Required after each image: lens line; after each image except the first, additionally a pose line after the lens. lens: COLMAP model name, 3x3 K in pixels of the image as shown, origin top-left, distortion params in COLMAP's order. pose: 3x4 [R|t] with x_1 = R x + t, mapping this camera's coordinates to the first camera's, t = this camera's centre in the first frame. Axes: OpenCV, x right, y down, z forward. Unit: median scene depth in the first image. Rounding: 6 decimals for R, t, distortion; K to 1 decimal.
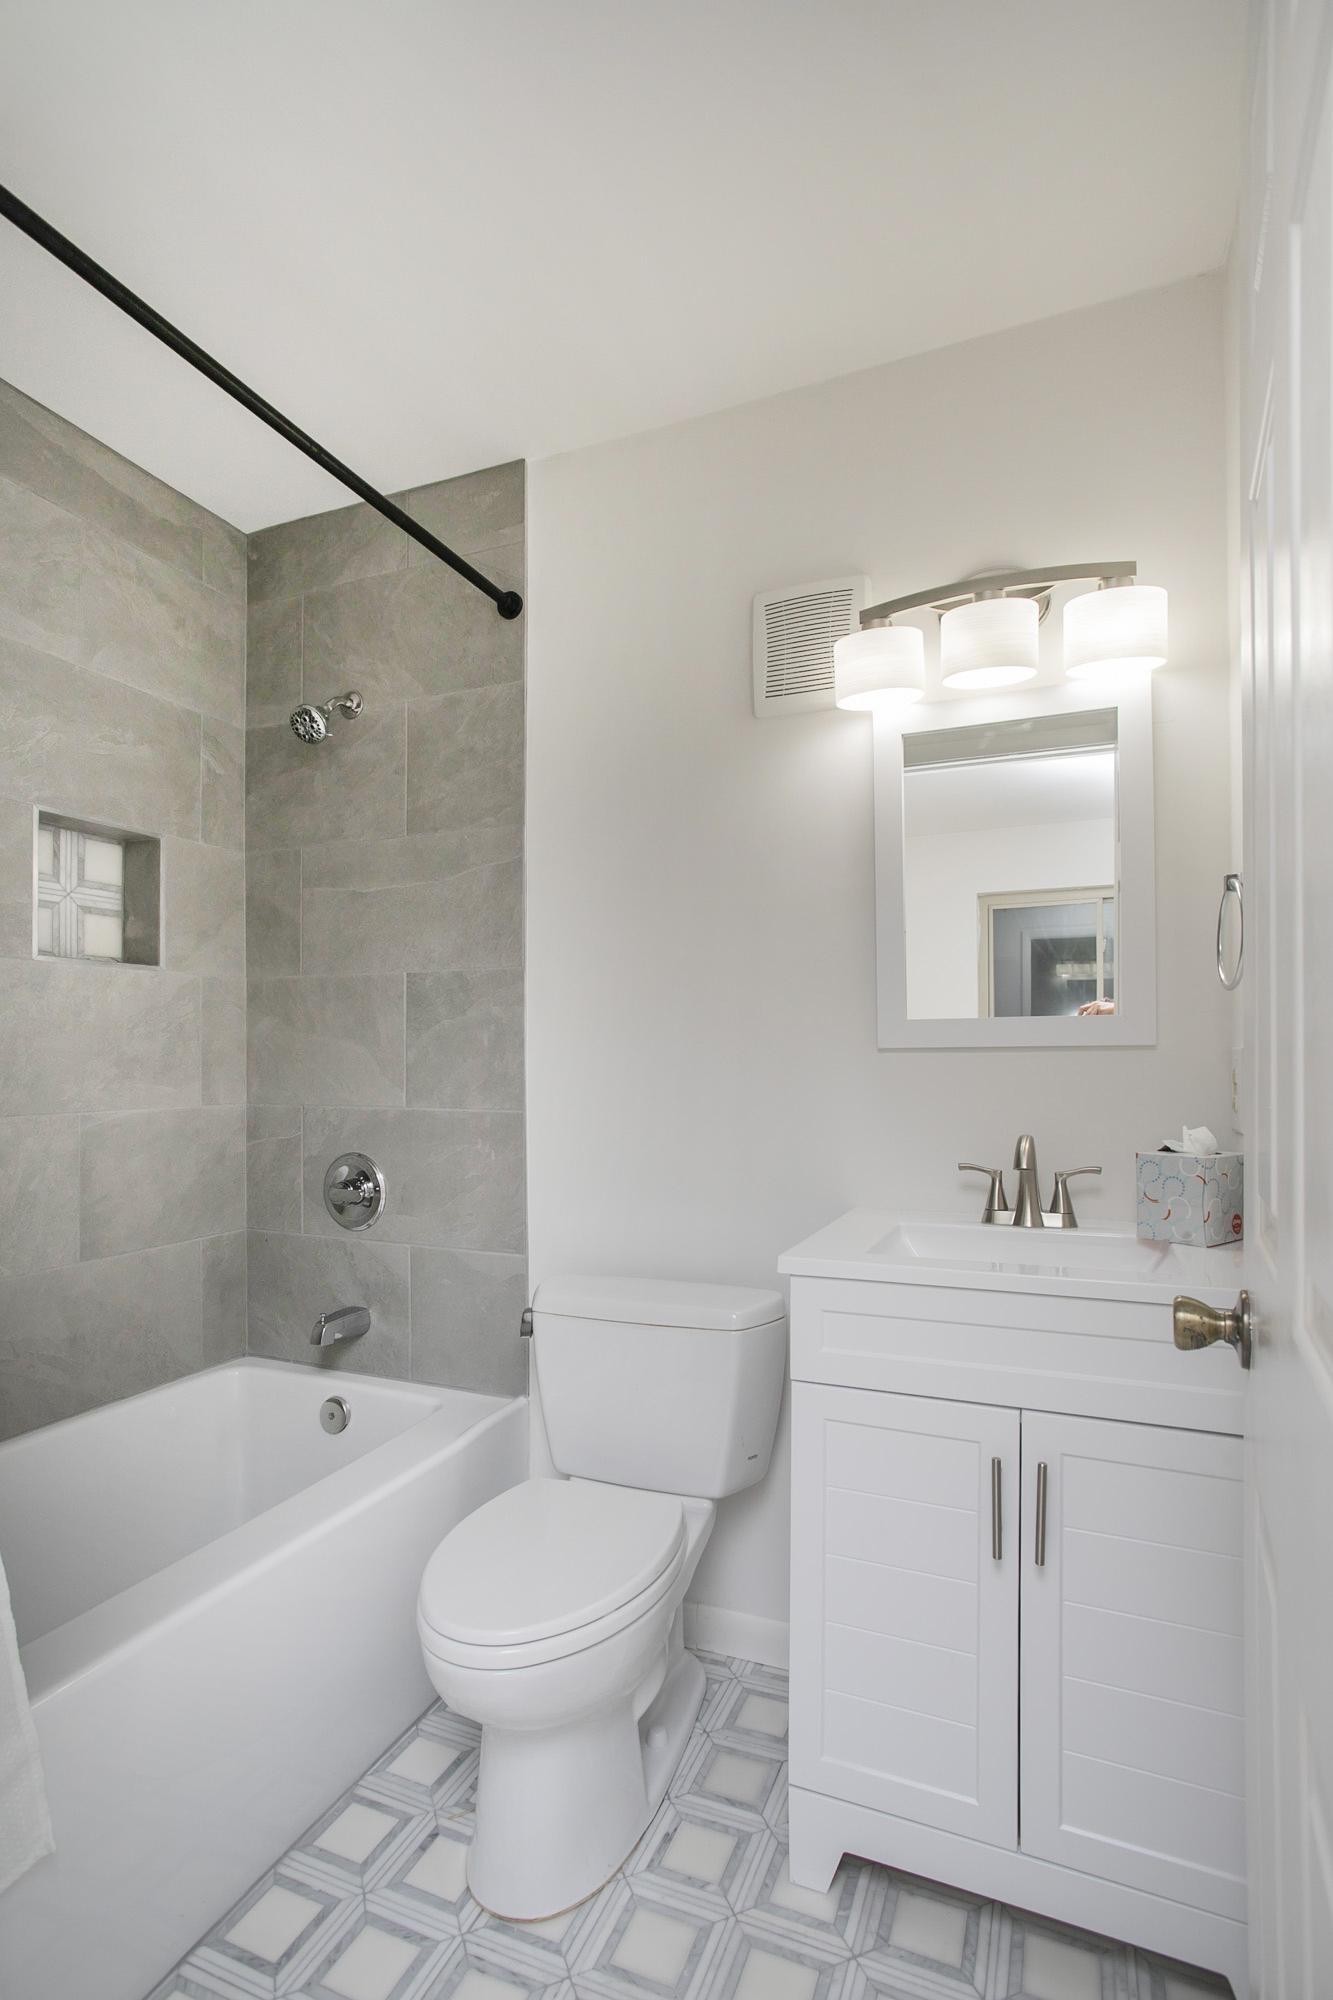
lens RADIAL K [[959.7, 0, 700.0], [0, 959.7, 1009.0], [0, 0, 1]] dist [-0.040250, 0.022483]
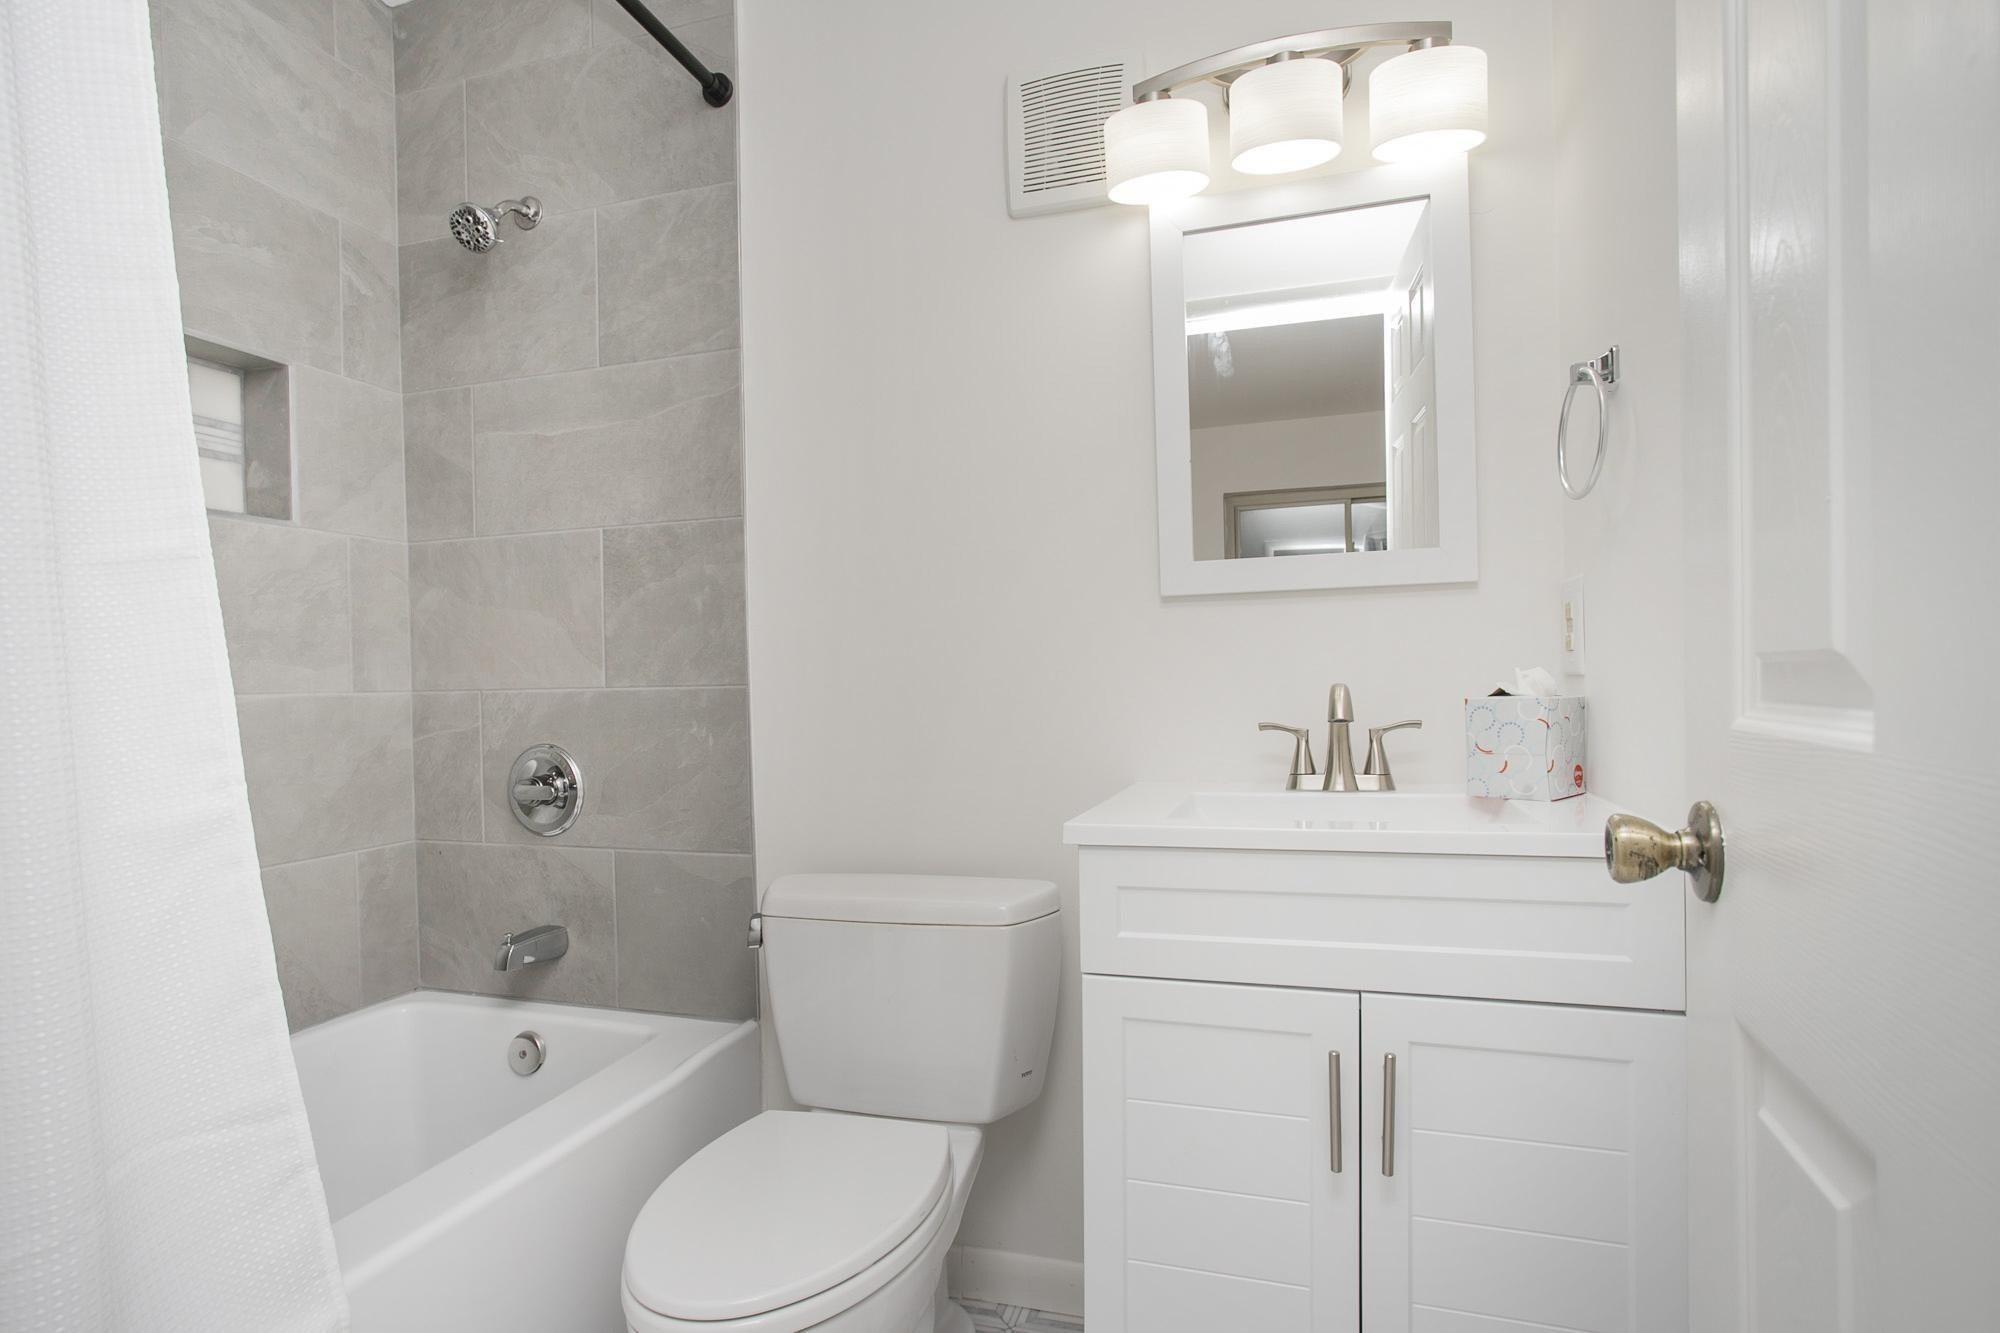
lens RADIAL K [[959.7, 0, 1009.9], [0, 959.7, 665.1], [0, 0, 1]] dist [-0.040250, 0.022483]
pose [[0.996441, -0.019806, 0.081929, -0.019903], [0.018341, 0.999659, 0.018598, 0.075490], [-0.082269, -0.017029, 0.996465, 0.133156]]
